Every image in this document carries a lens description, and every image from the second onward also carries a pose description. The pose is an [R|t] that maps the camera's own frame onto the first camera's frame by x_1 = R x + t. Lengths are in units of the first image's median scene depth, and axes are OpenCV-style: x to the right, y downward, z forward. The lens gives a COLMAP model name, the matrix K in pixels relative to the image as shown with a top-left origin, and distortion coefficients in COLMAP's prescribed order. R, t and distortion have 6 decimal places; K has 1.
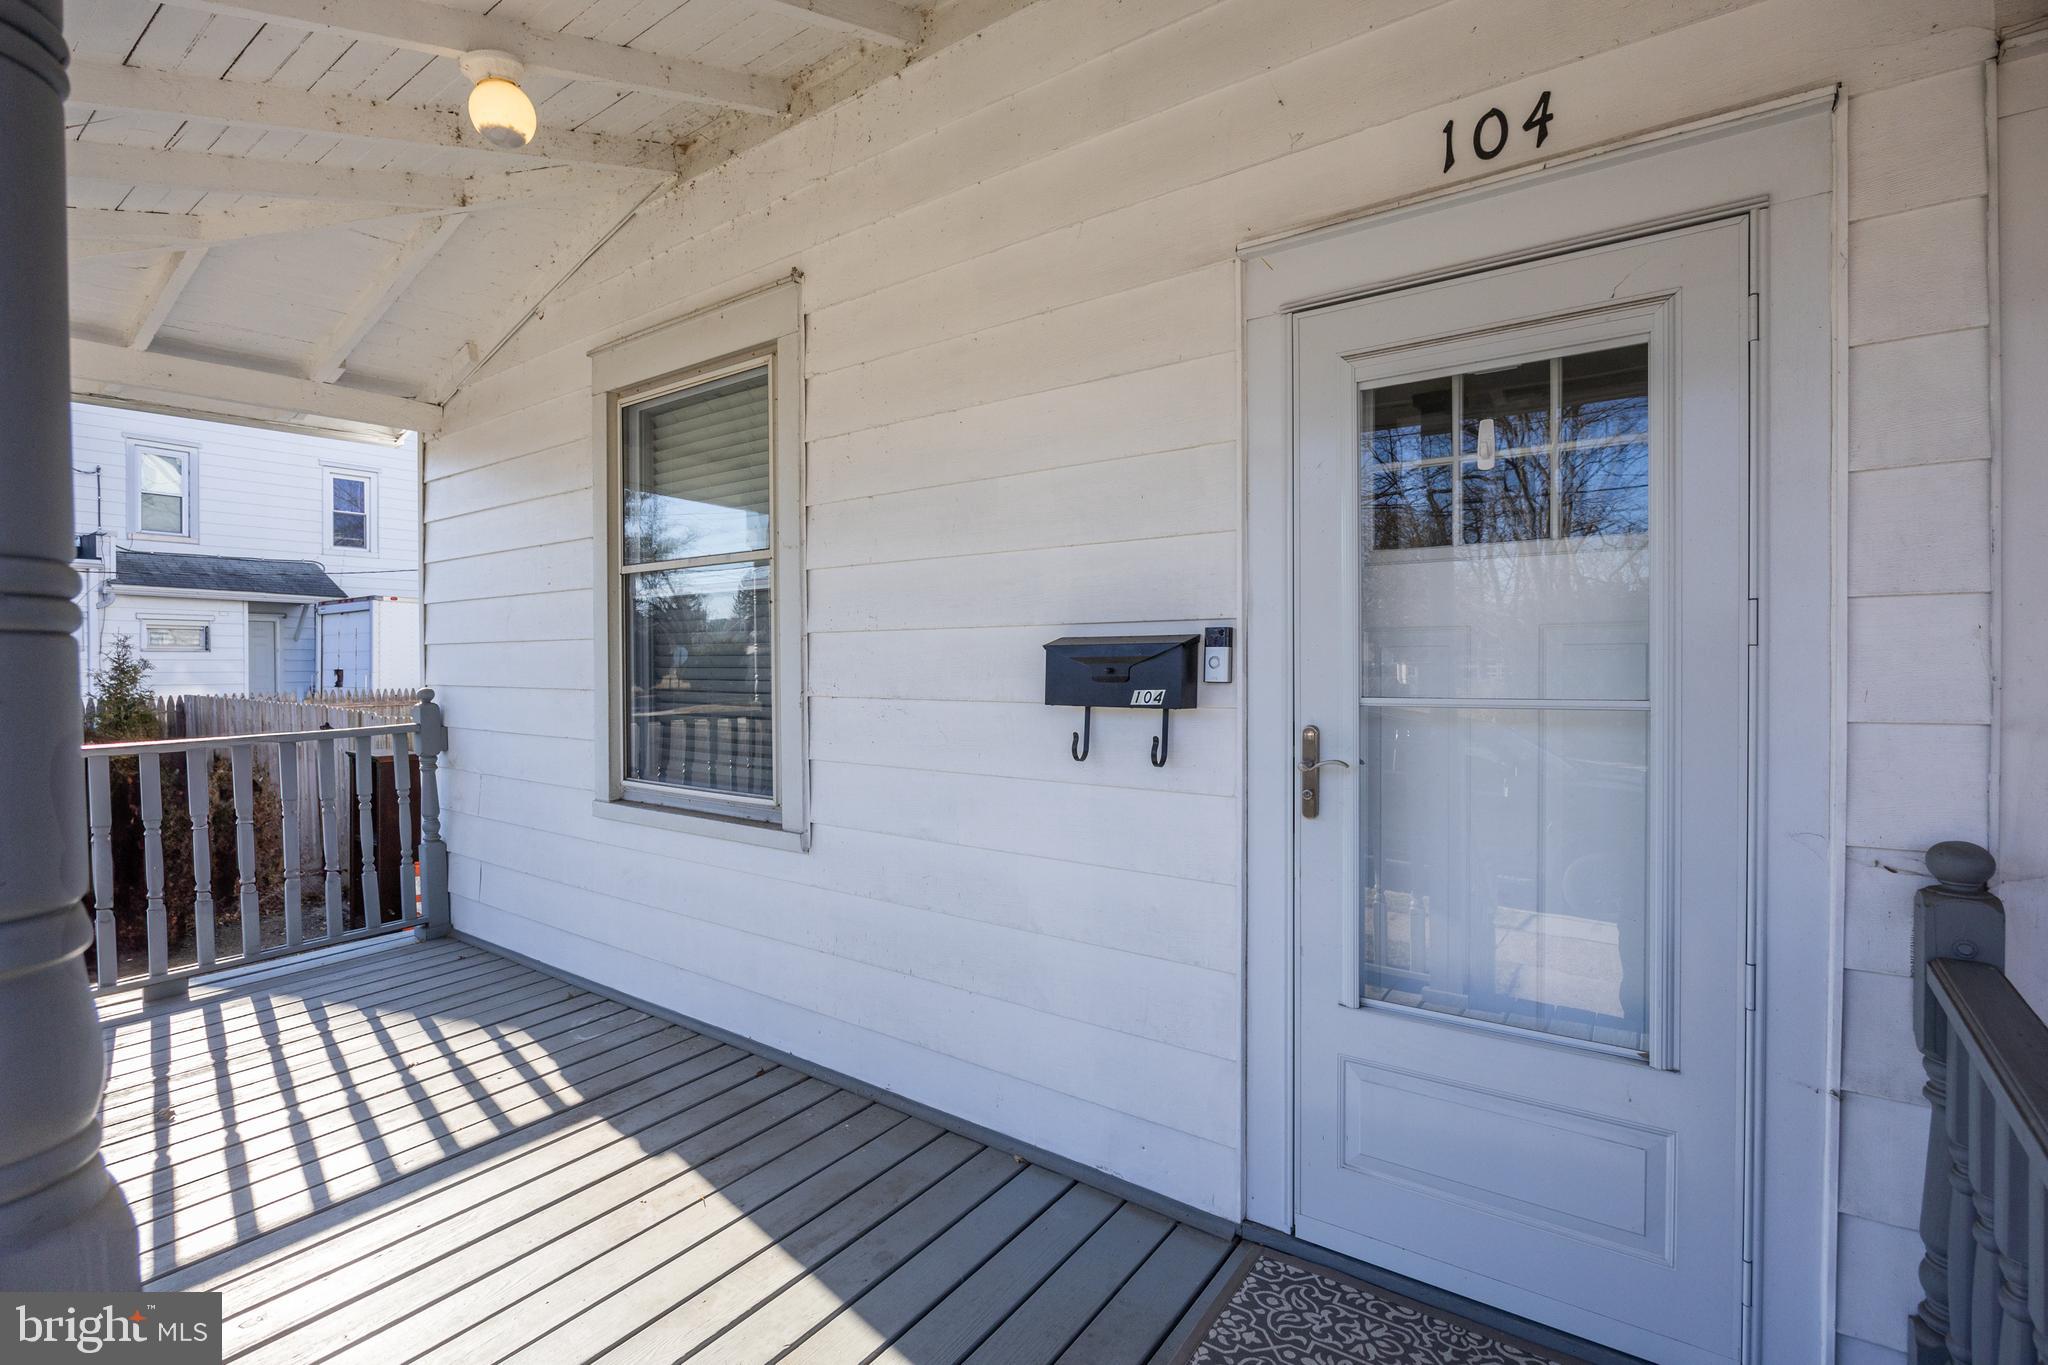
lens RADIAL K [[940.9, 0, 1018.9], [0, 940.9, 677.2], [0, 0, 1]] dist [-0.015790, 0.000095]
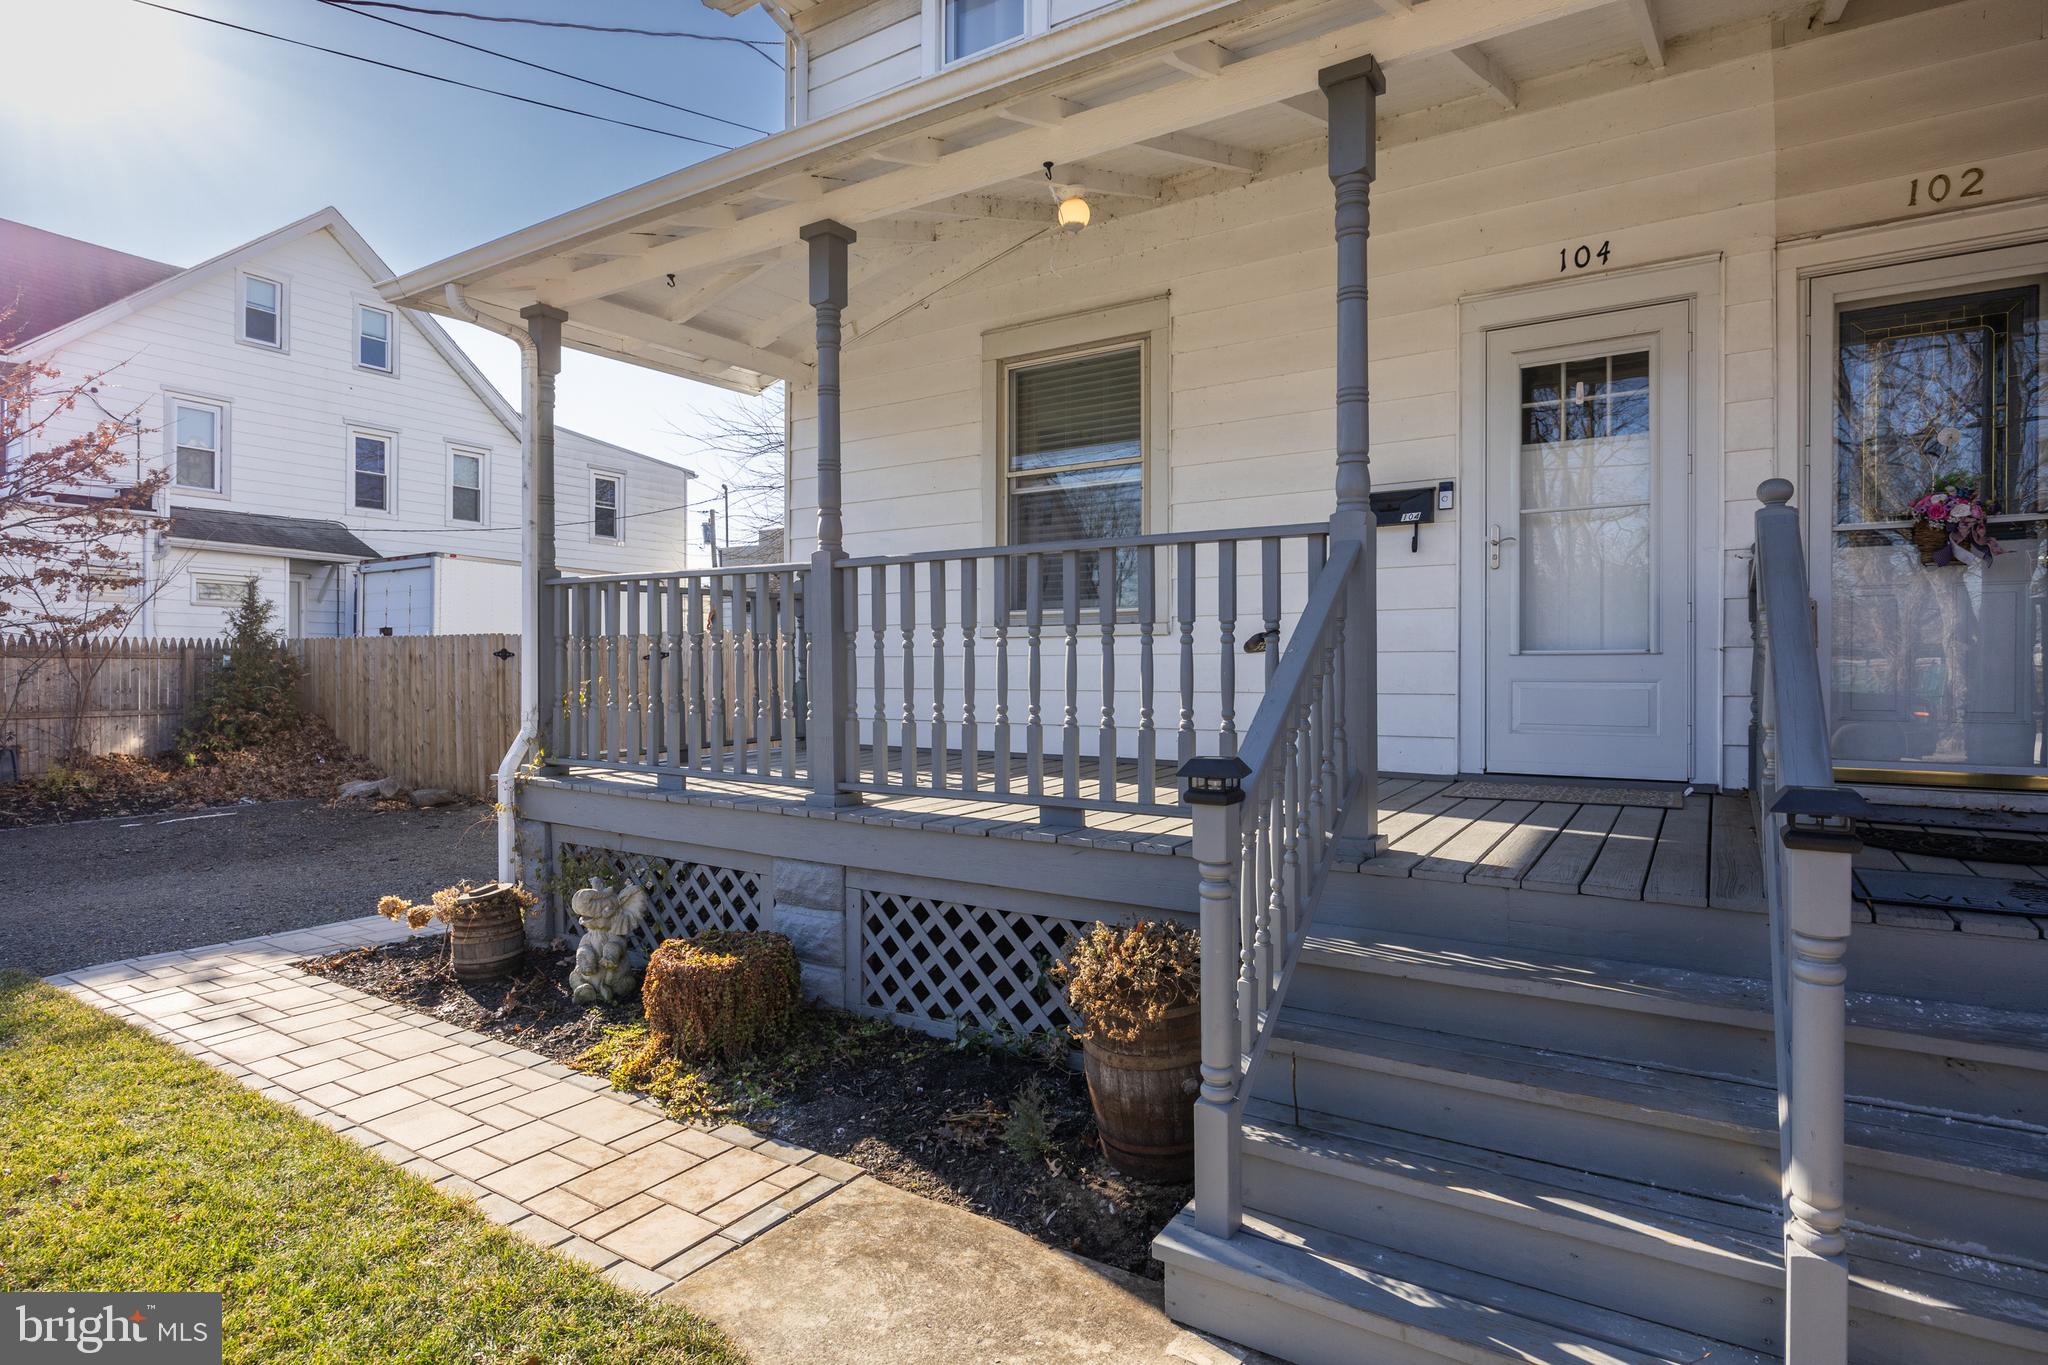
lens RADIAL K [[1058.9, 0, 1024.0], [0, 1058.9, 682.5], [0, 0, 1]] dist [-0.004314, -0.000389]
pose [[0.998333, 0.004037, 0.057573, -0.797698], [-0.003779, 0.999982, -0.004575, 0.377746], [-0.057590, 0.004350, 0.998331, -1.191568]]
